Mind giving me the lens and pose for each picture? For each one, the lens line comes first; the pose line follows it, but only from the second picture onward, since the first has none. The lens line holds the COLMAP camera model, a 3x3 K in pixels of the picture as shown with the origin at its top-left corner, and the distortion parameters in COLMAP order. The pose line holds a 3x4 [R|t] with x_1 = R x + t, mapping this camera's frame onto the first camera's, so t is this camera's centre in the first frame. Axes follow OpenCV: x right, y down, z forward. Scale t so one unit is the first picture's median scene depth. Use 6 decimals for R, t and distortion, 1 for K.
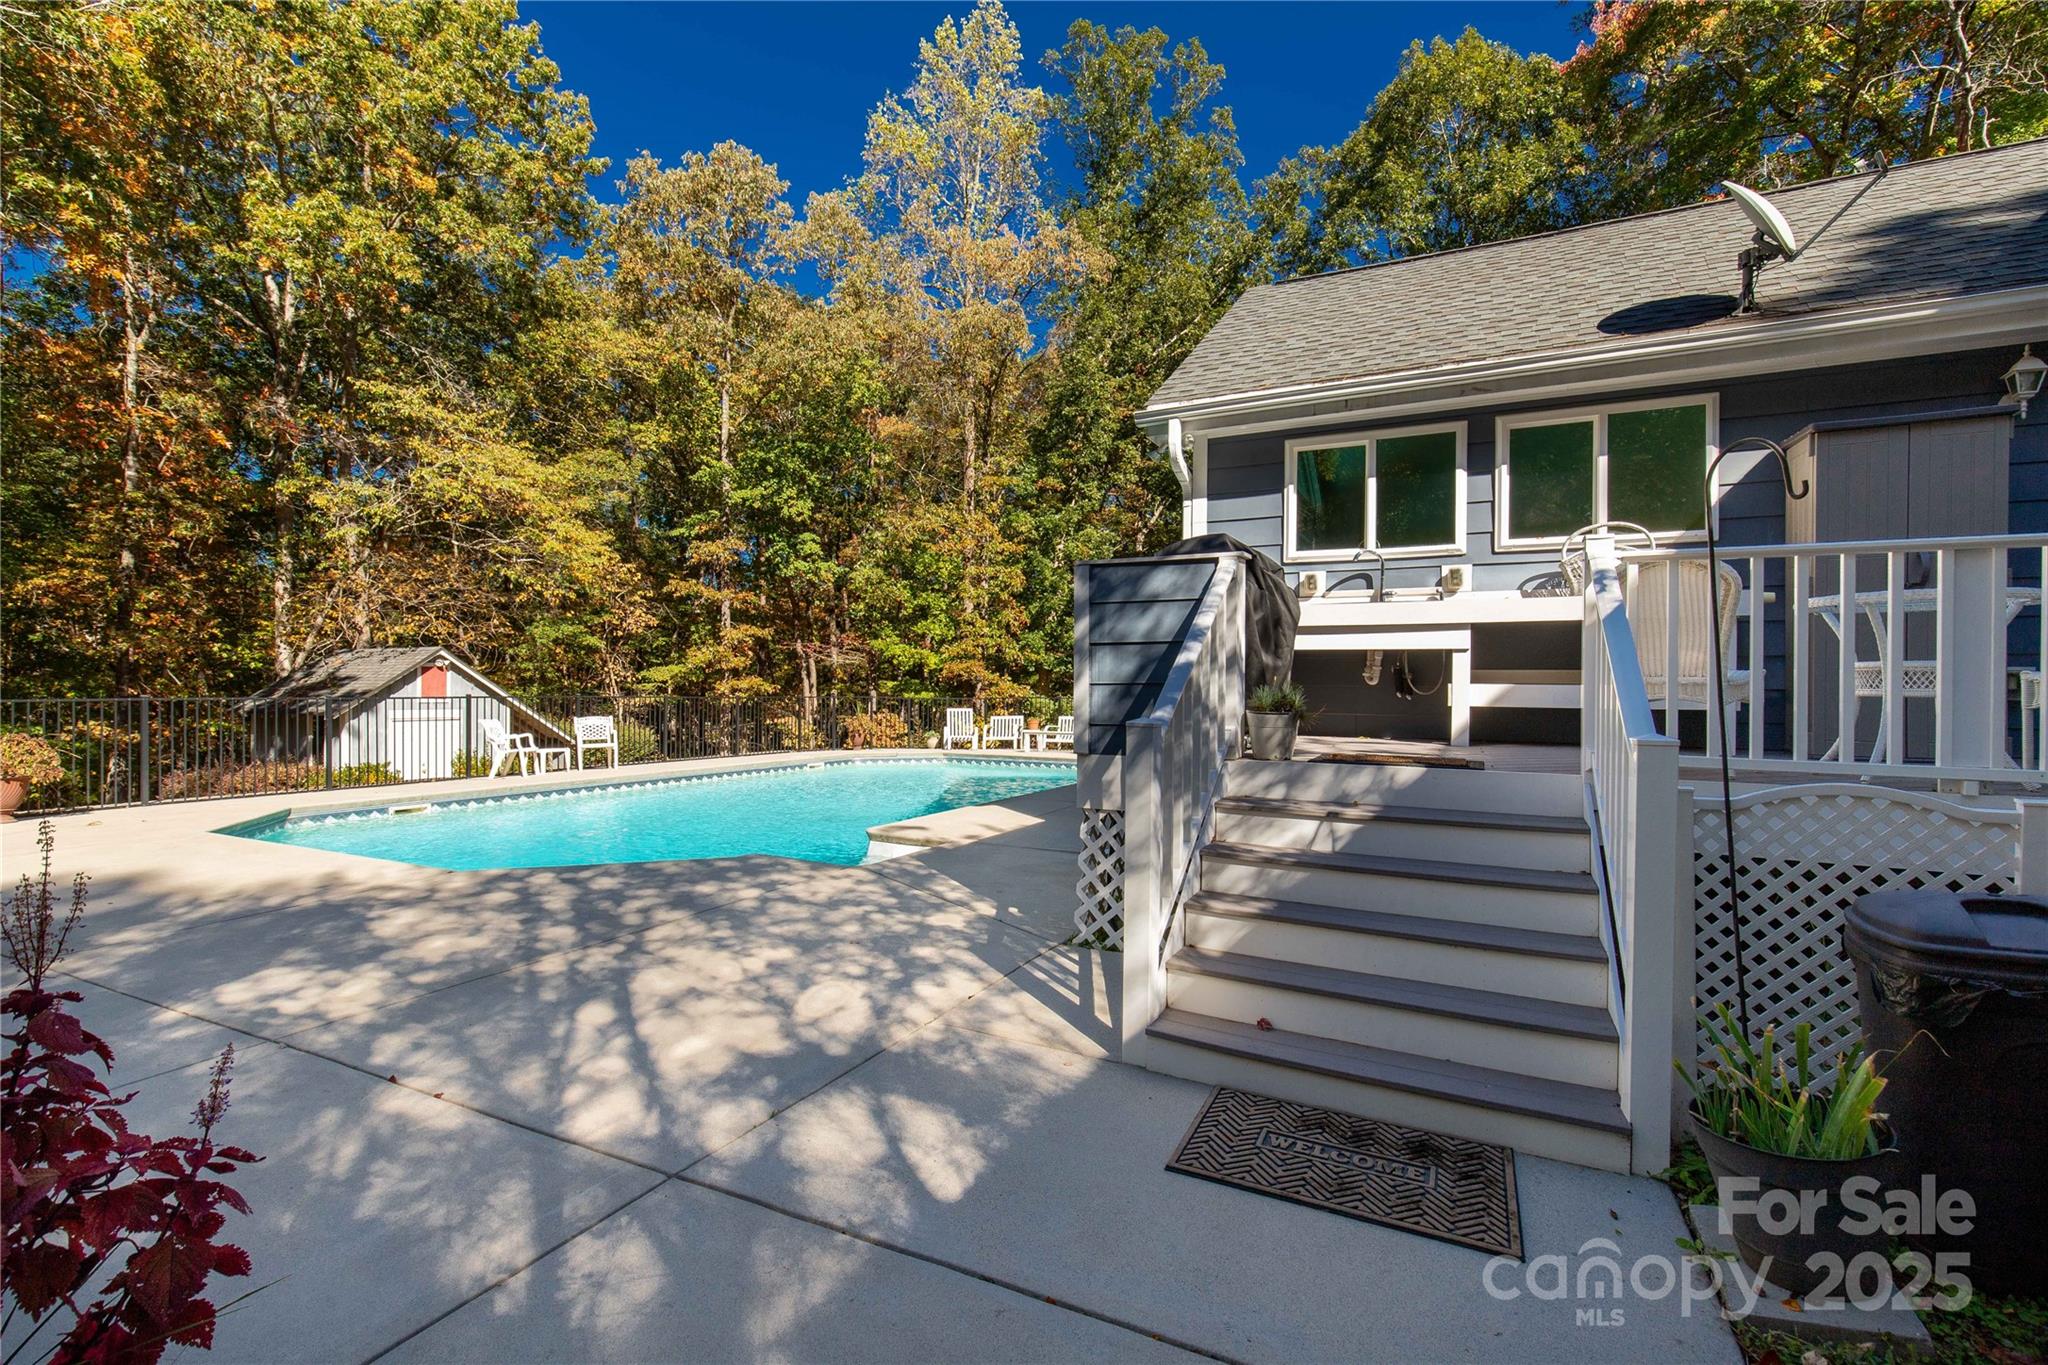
lens RADIAL K [[911.7, 0, 1024.0], [0, 911.7, 682.5], [0, 0, 1]] dist [0.003567, 0.000031]
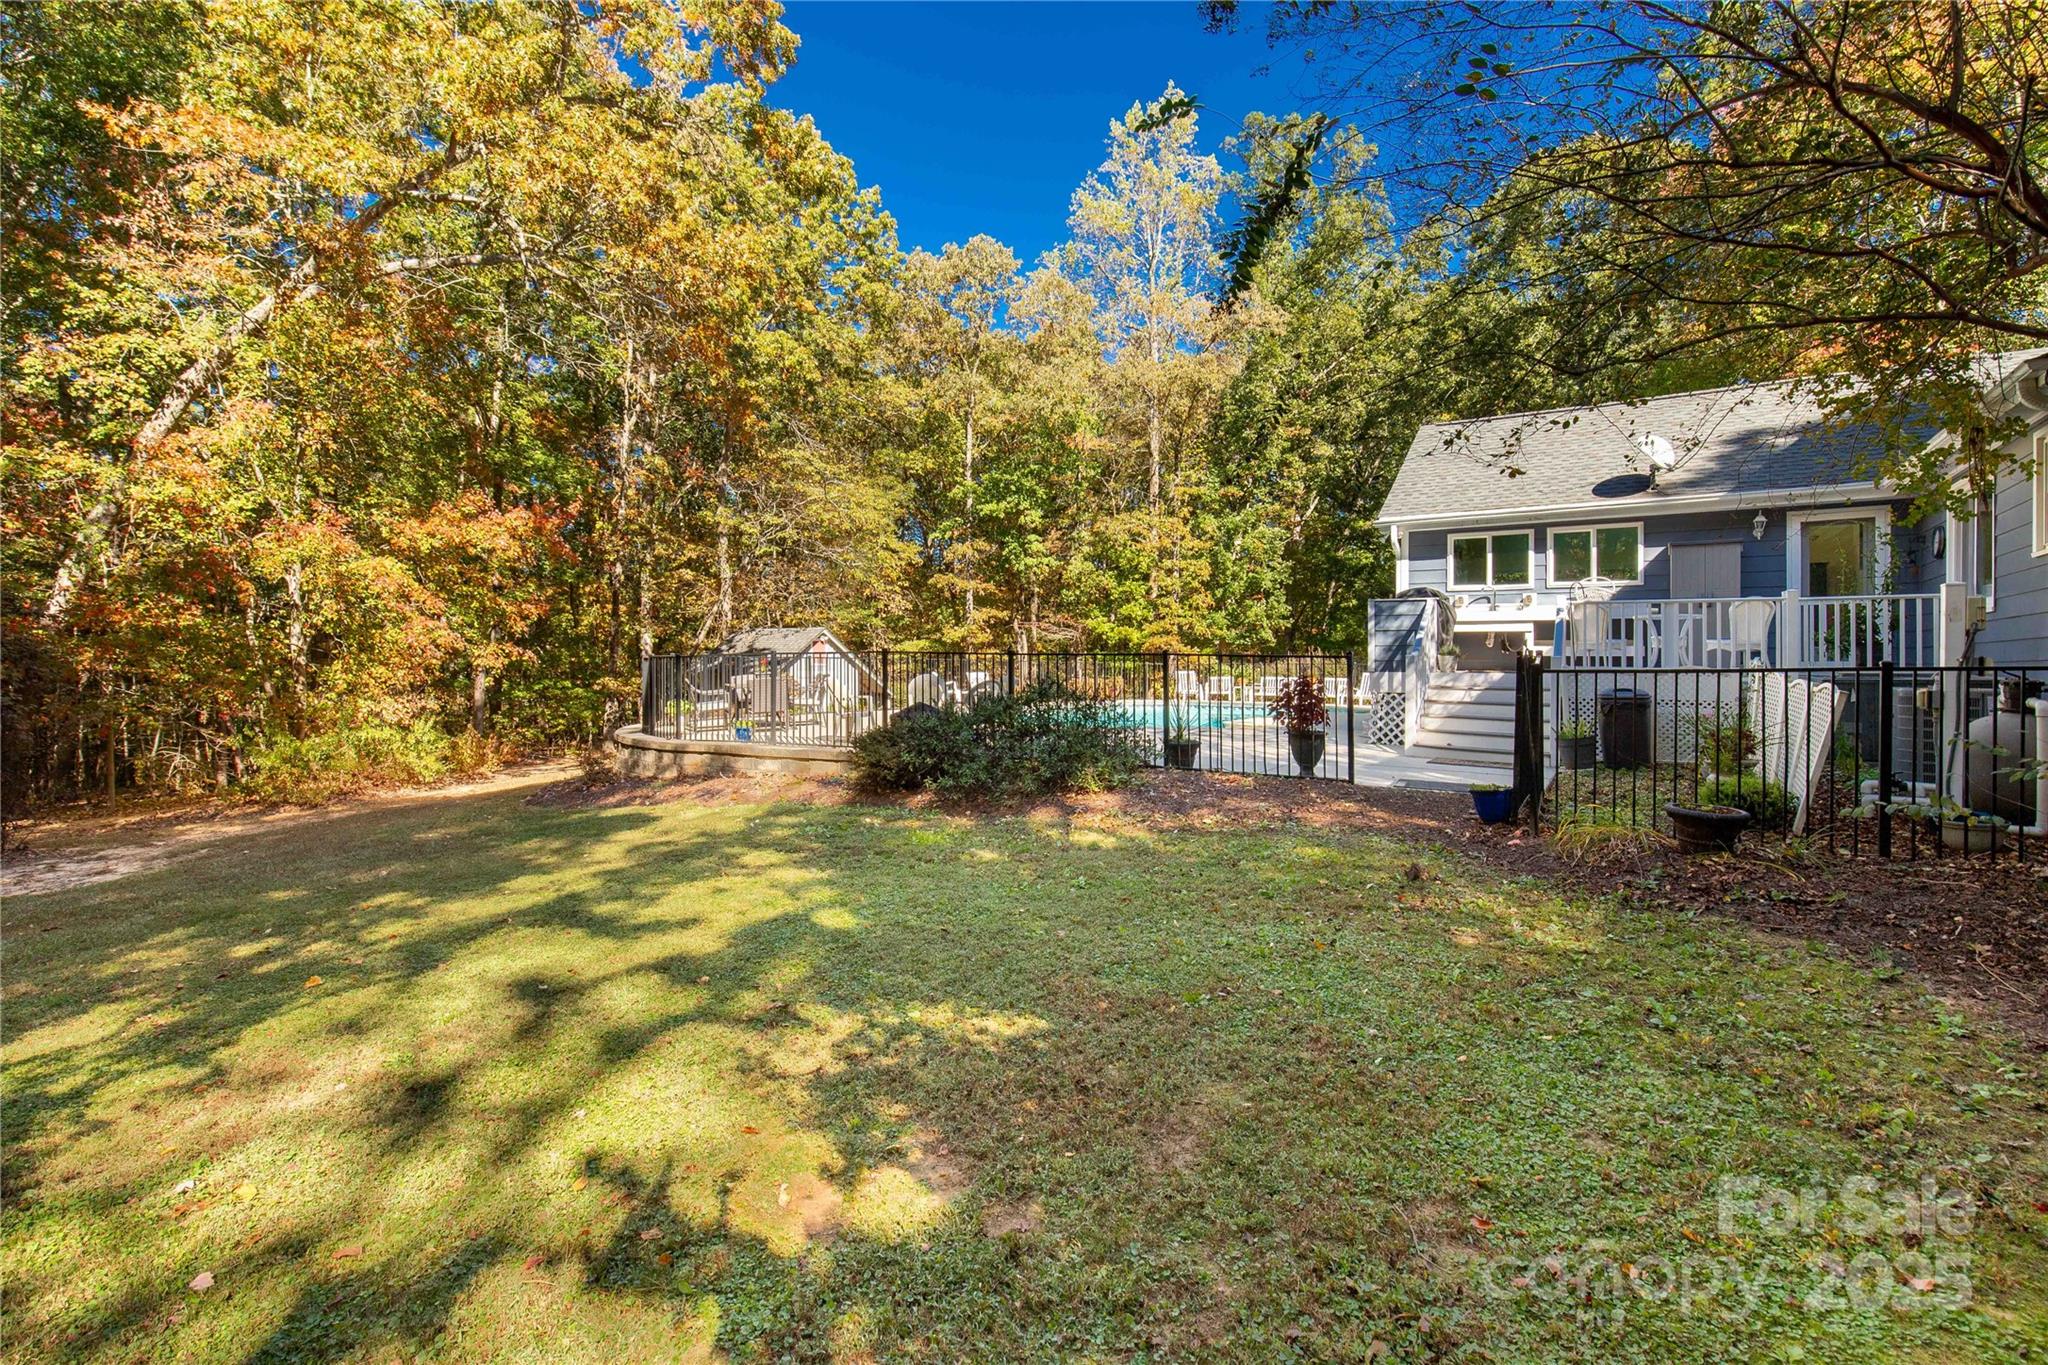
lens RADIAL K [[932.4, 0, 1021.5], [0, 932.4, 649.7], [0, 0, 1]] dist [0.002744, -0.000023]
pose [[0.992035, -0.000969, -0.125962, -0.097146], [-0.000119, 0.999963, -0.008627, 0.005948], [0.125966, 0.008573, 0.991998, -0.292784]]
